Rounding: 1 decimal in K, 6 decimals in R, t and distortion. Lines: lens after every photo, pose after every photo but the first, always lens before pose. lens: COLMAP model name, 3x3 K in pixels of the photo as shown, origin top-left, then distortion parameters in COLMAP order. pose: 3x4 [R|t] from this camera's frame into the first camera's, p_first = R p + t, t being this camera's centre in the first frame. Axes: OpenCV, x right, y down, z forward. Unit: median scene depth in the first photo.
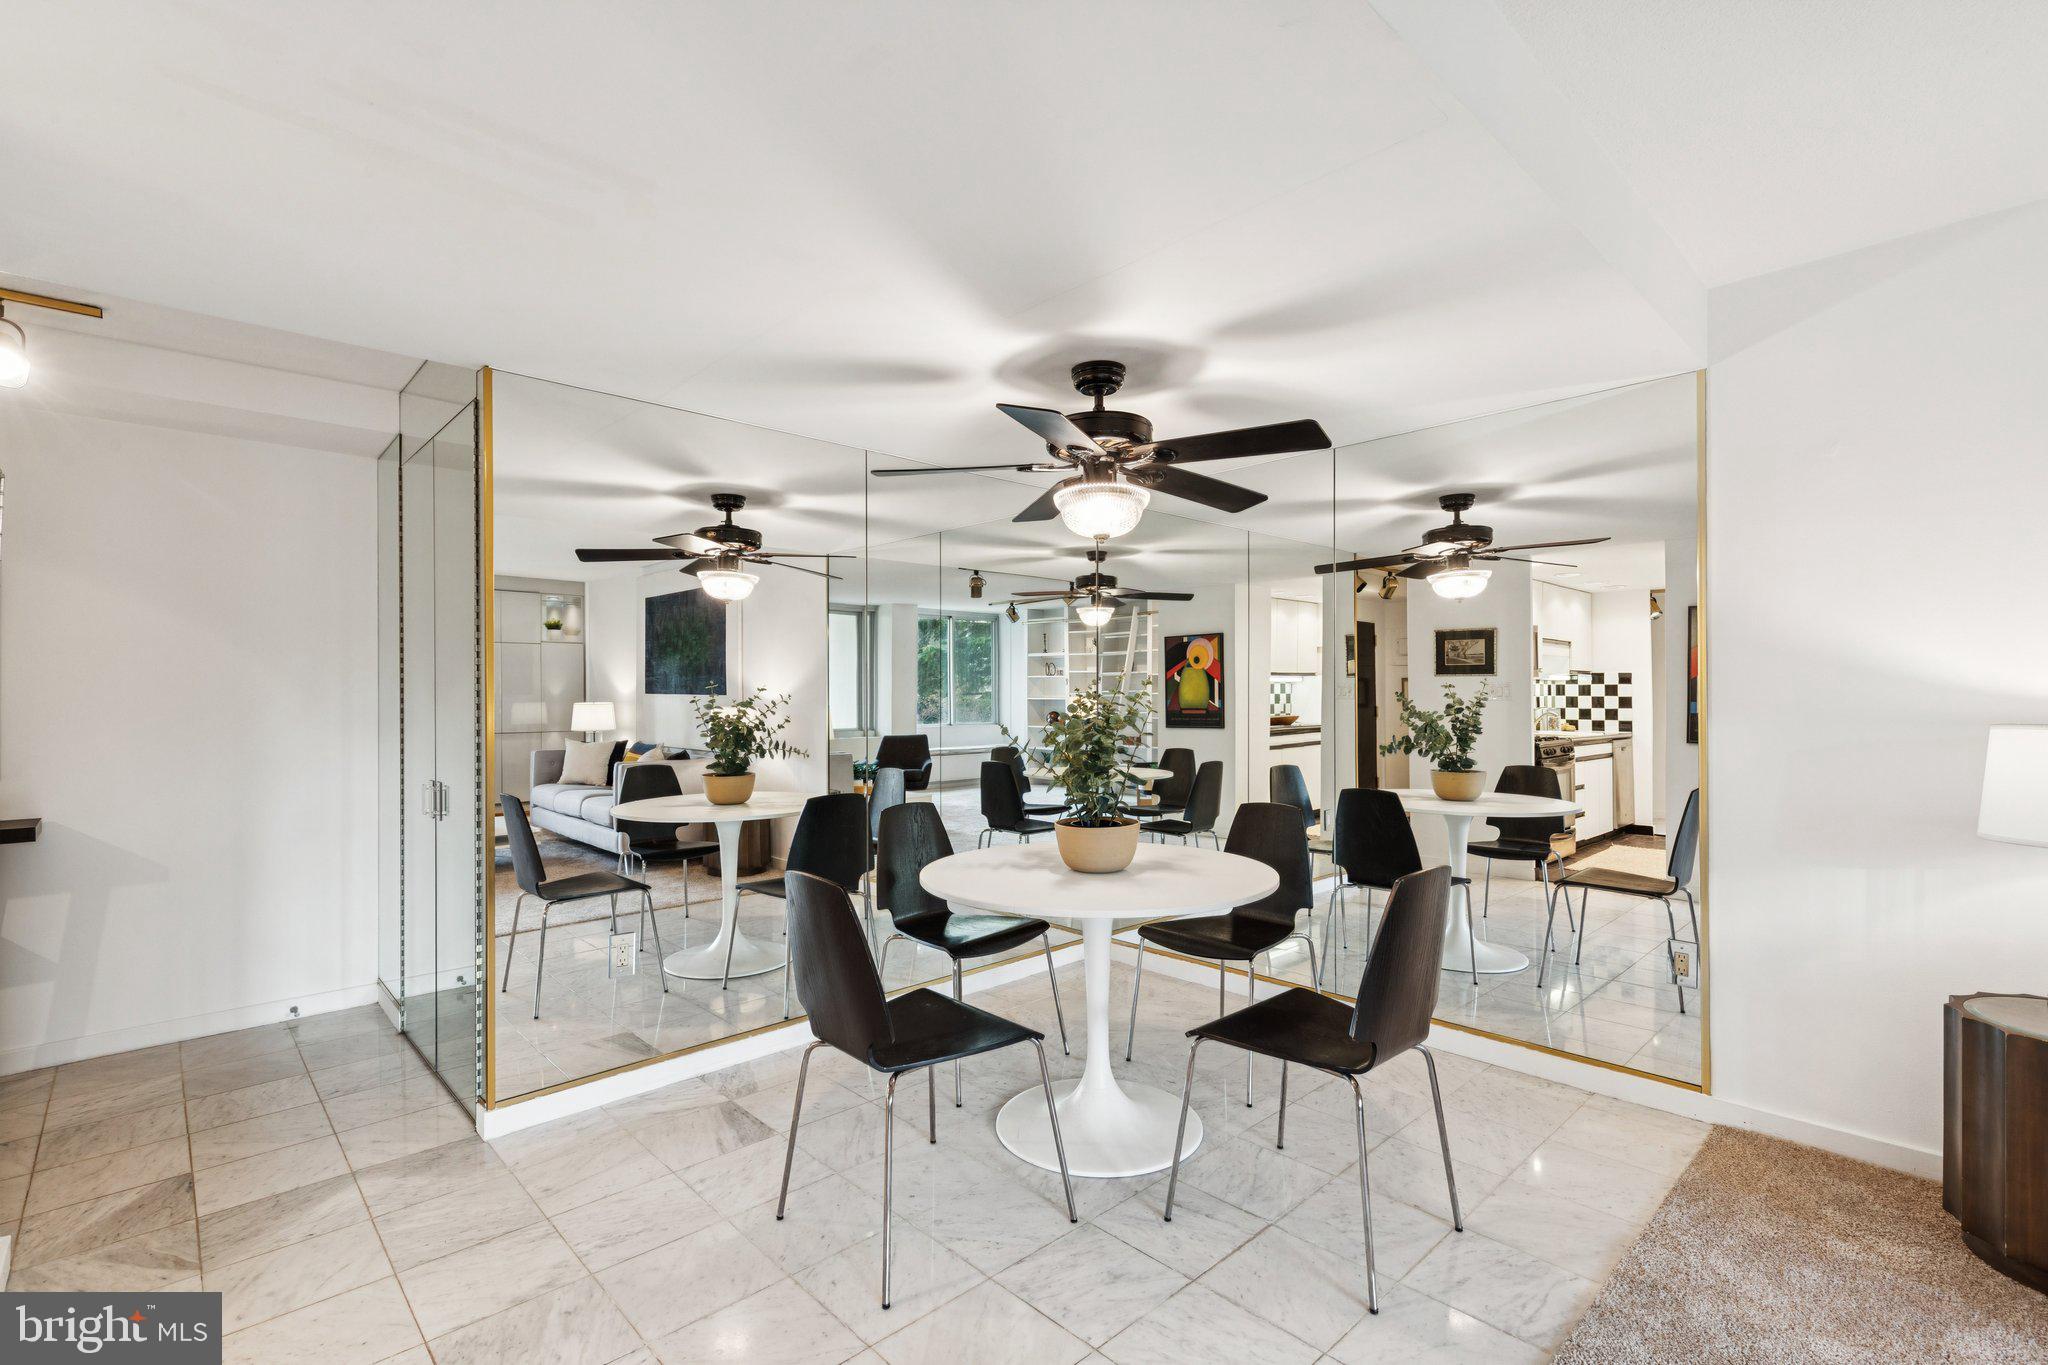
lens RADIAL K [[932.2, 0, 1027.1], [0, 932.2, 694.7], [0, 0, 1]] dist [0.011466, 0.000013]
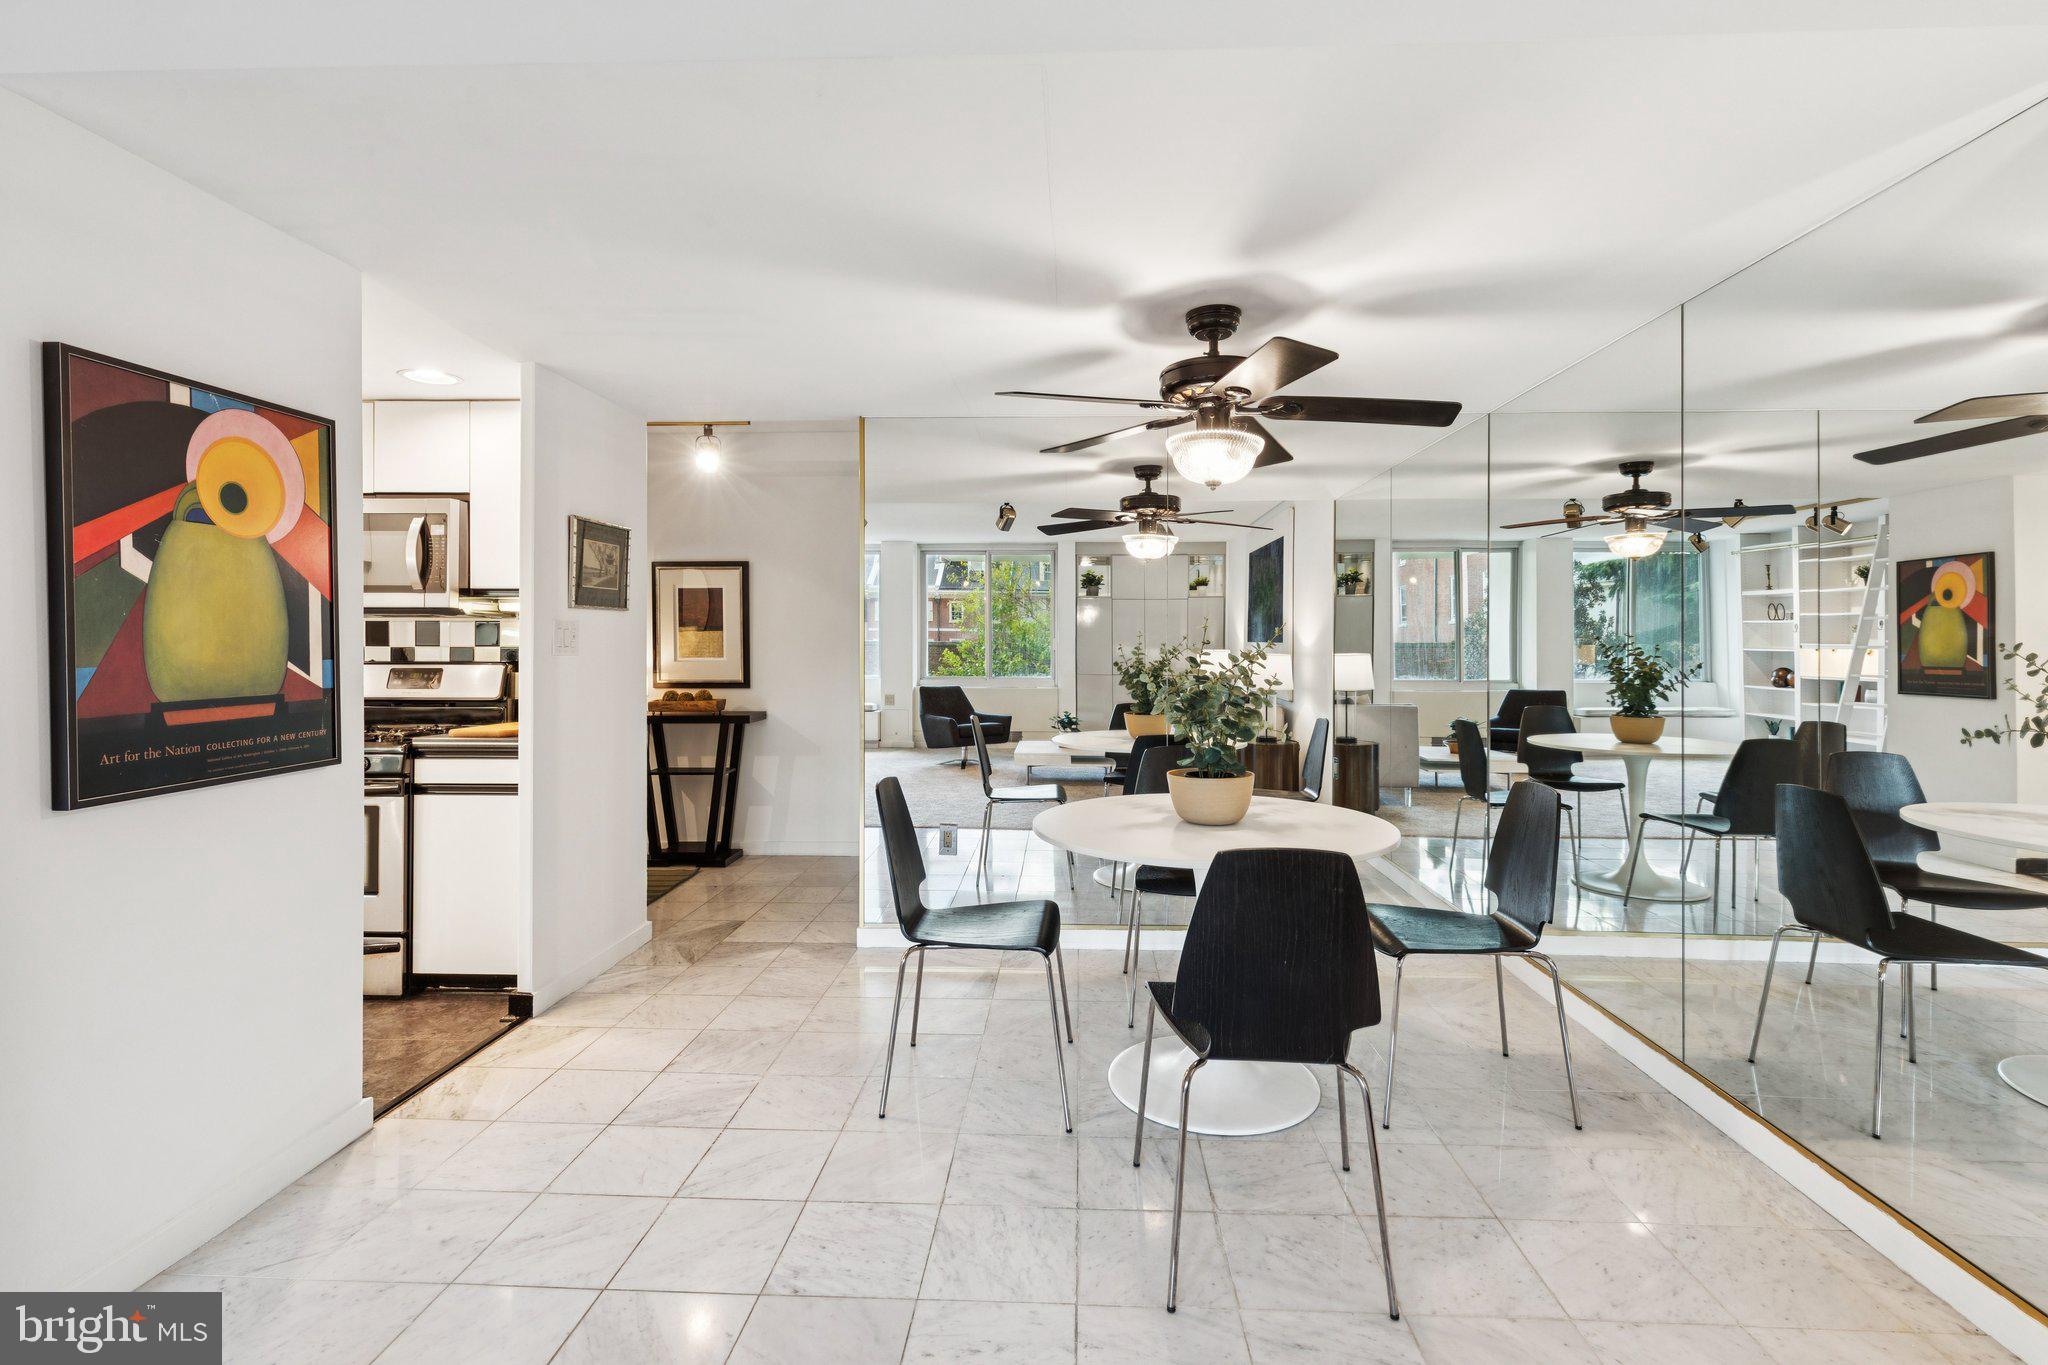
lens RADIAL K [[942.4, 0, 1028.8], [0, 942.4, 640.0], [0, 0, 1]] dist [0.010033, -0.000447]
pose [[0.691841, 0.001269, -0.722049, 0.405067], [-0.004362, 0.999988, -0.002422, -0.000312], [0.722037, 0.004825, 0.691838, 0.106095]]
